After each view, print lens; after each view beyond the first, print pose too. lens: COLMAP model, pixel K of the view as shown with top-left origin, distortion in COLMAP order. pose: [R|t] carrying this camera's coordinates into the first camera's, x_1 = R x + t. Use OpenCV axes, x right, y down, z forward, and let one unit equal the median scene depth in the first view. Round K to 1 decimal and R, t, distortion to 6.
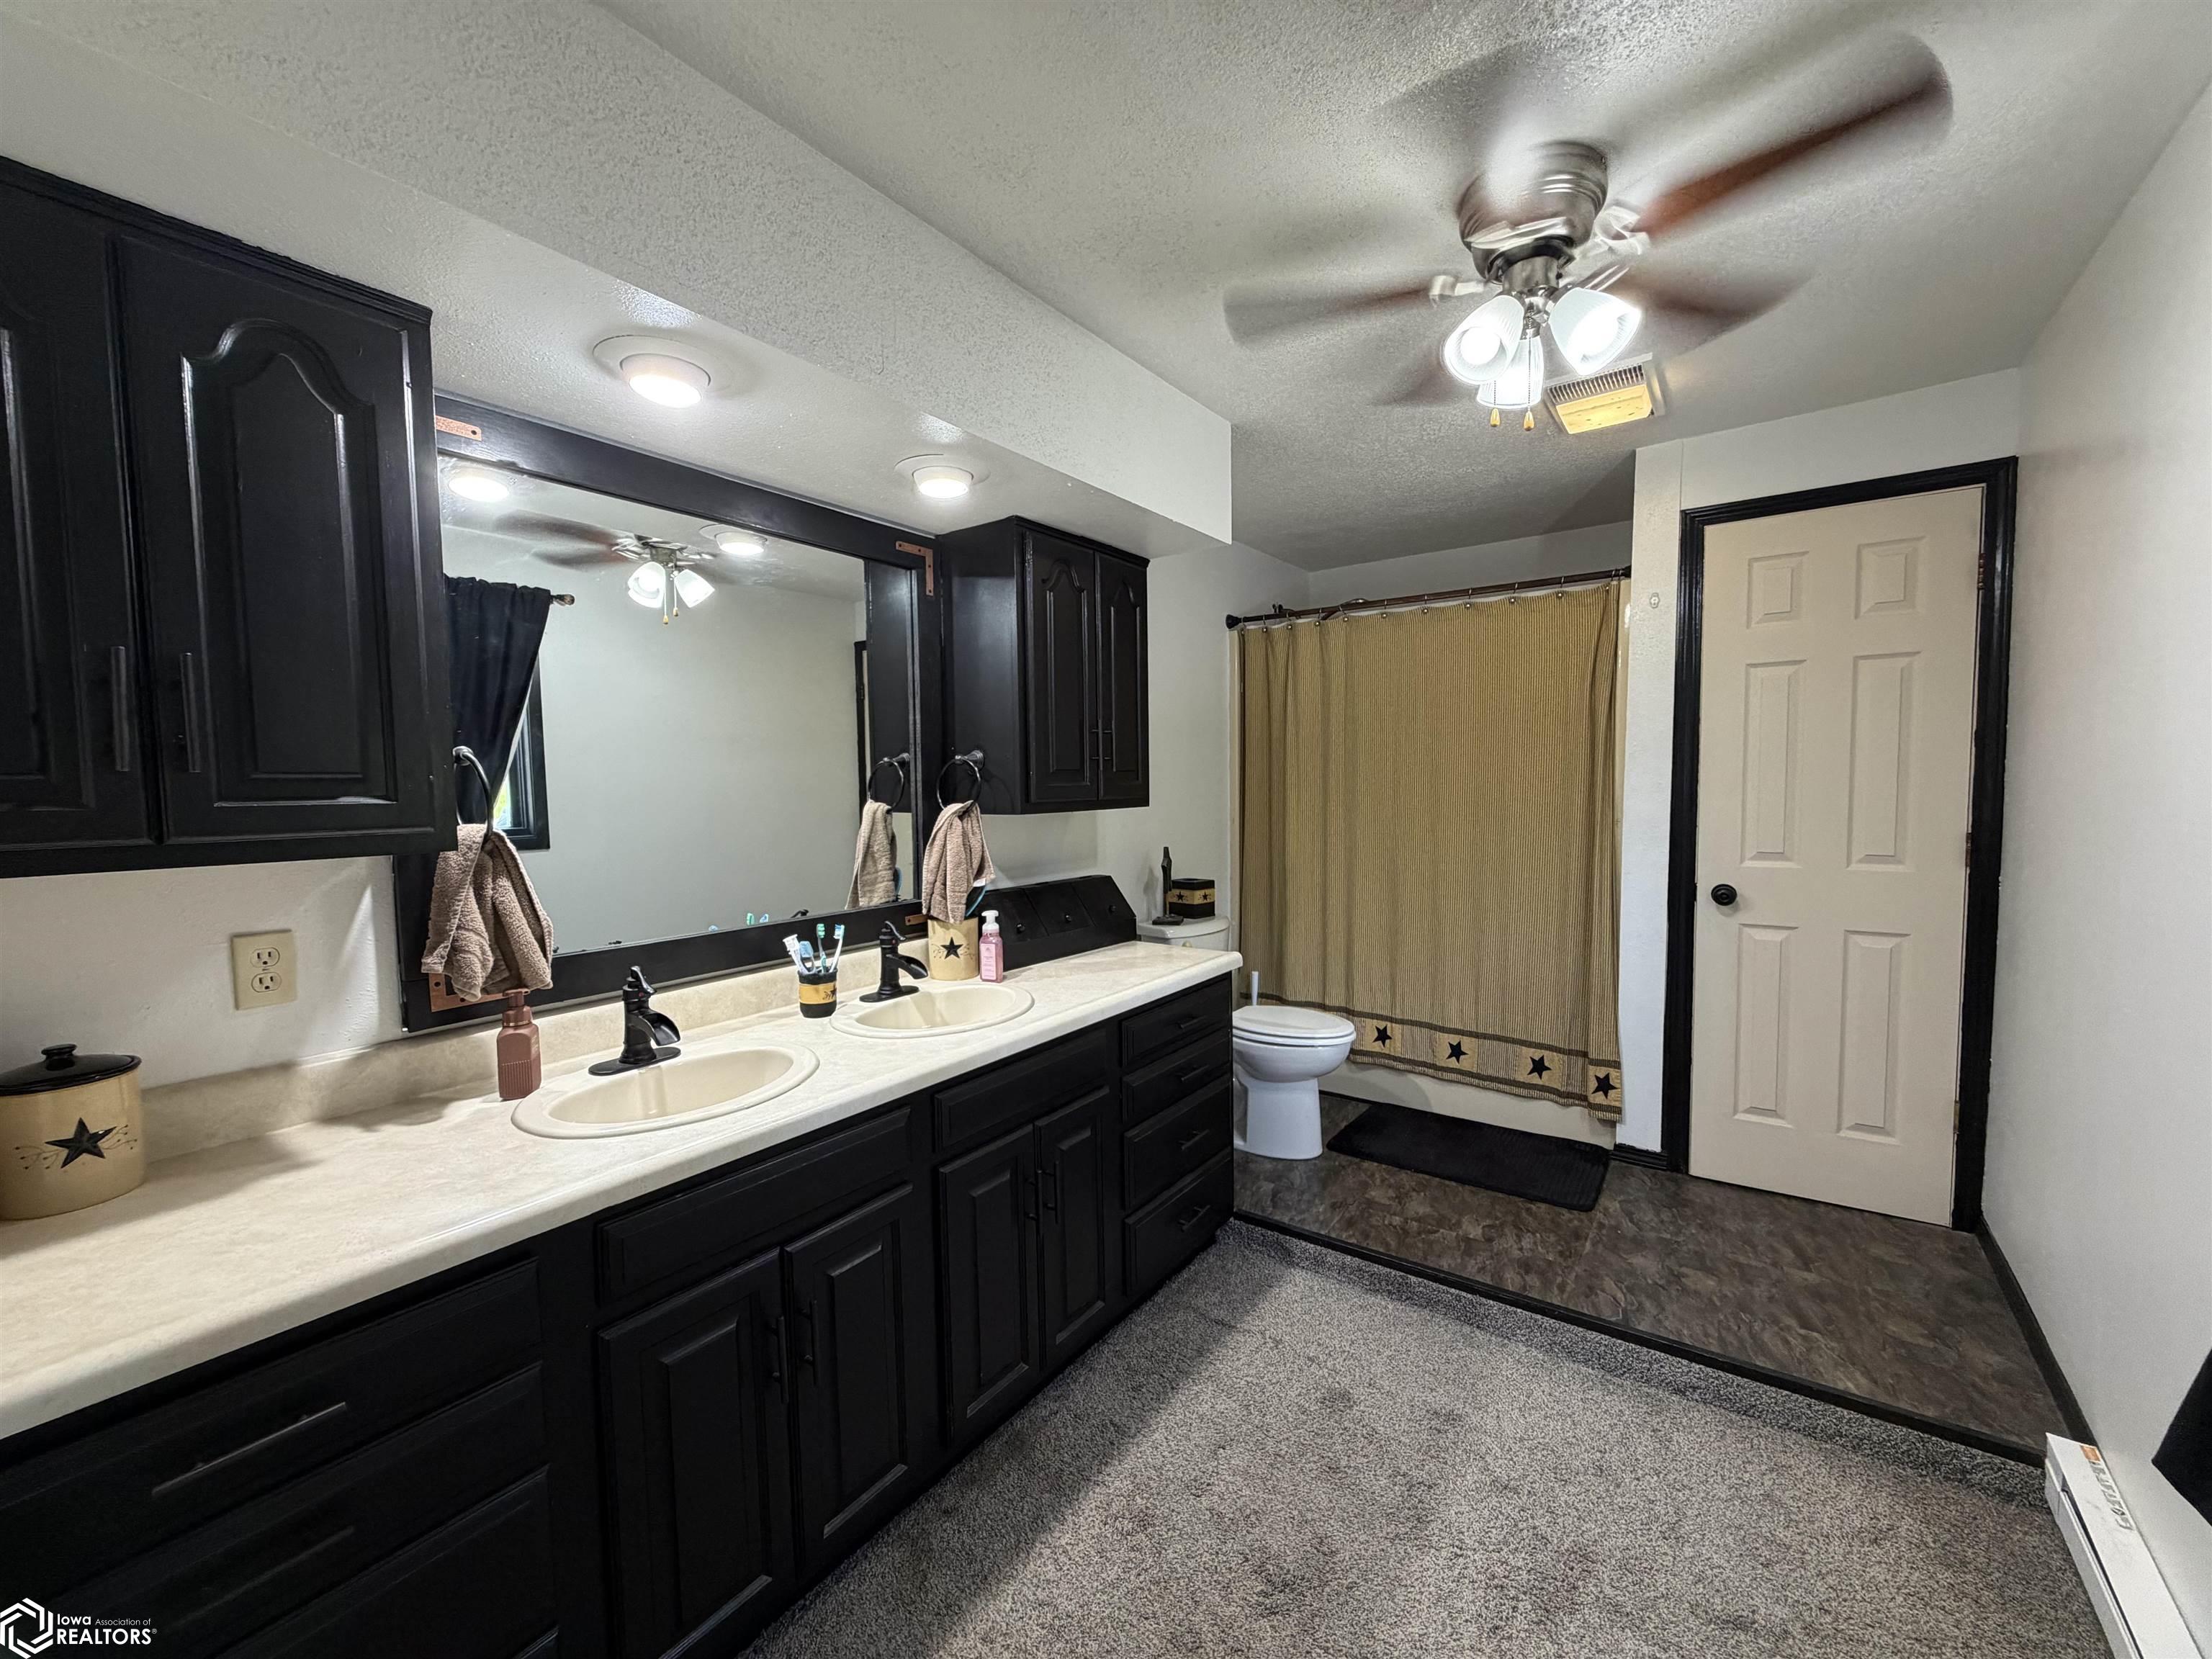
lens RADIAL K [[877.1, 0, 1103.2], [0, 877.1, 822.0], [0, 0, 1]] dist [-0.000392, -0.000098]
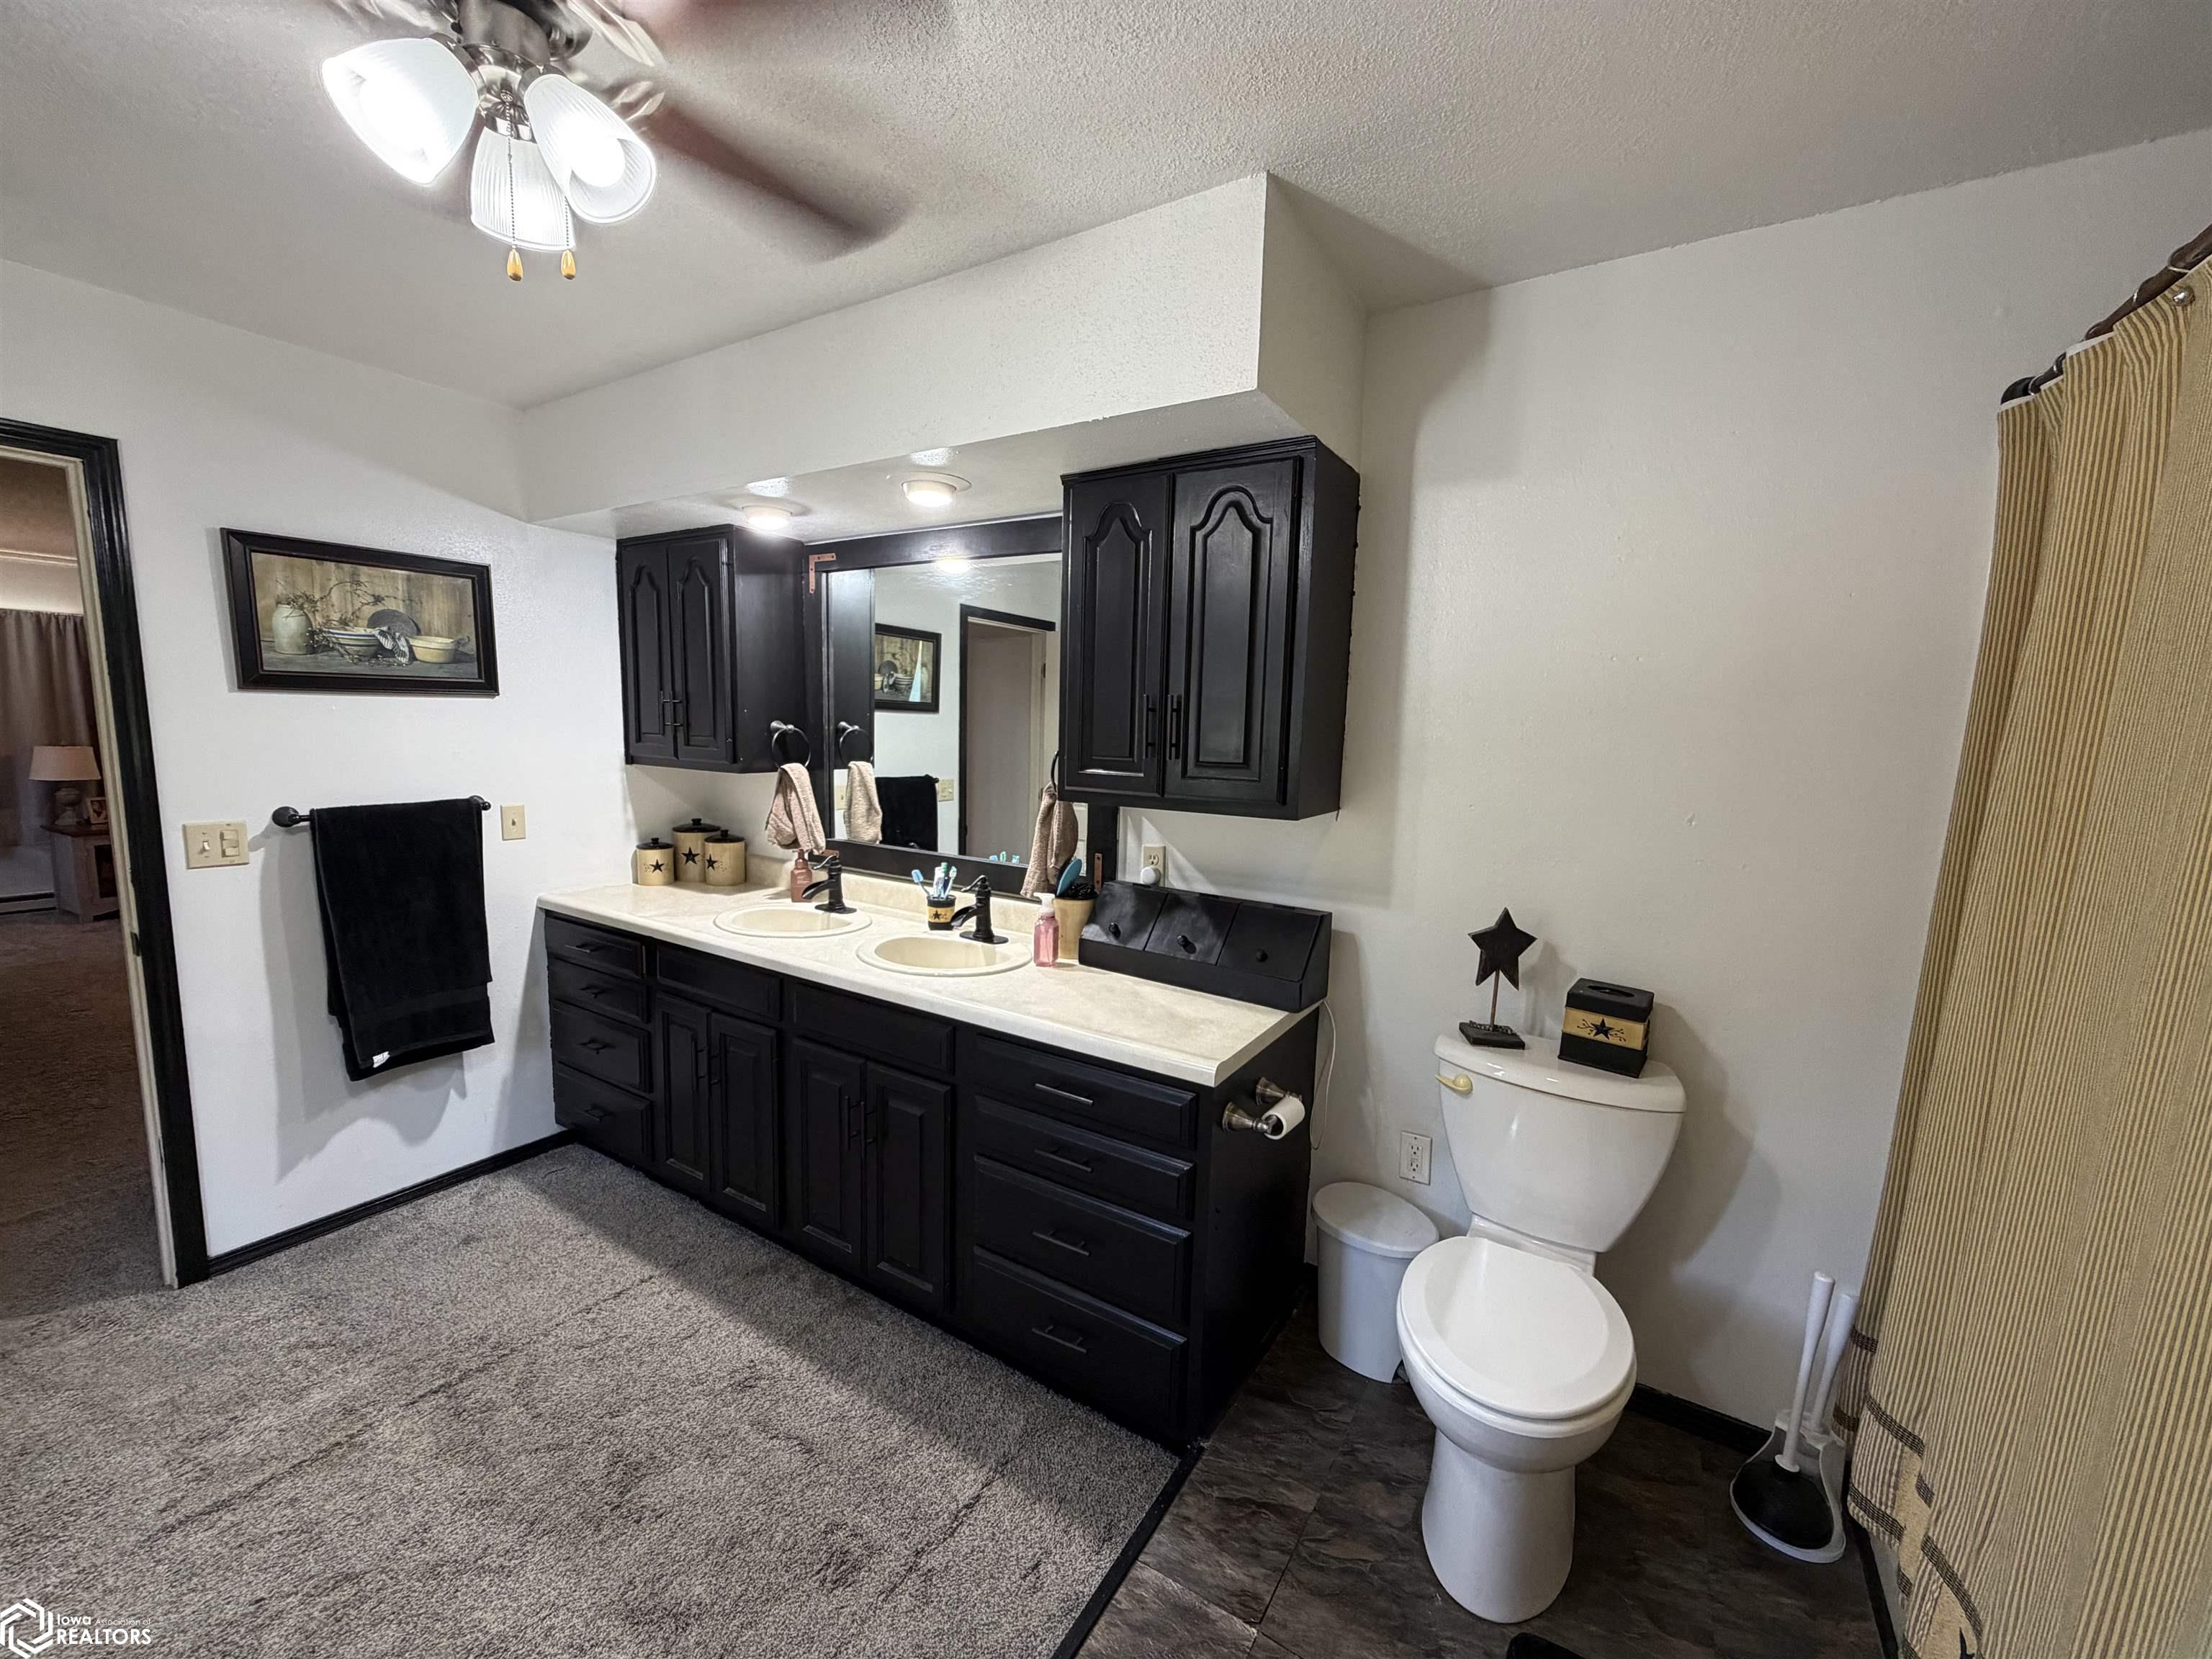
lens RADIAL K [[877.1, 0, 1105.5], [0, 877.1, 840.0], [0, 0, 1]] dist [-0.000392, -0.000098]
pose [[0.081717, 0.145847, -0.985927, 0.981552], [-0.085452, 0.986617, 0.138866, -0.117980], [0.992986, 0.072902, 0.093086, 1.132603]]
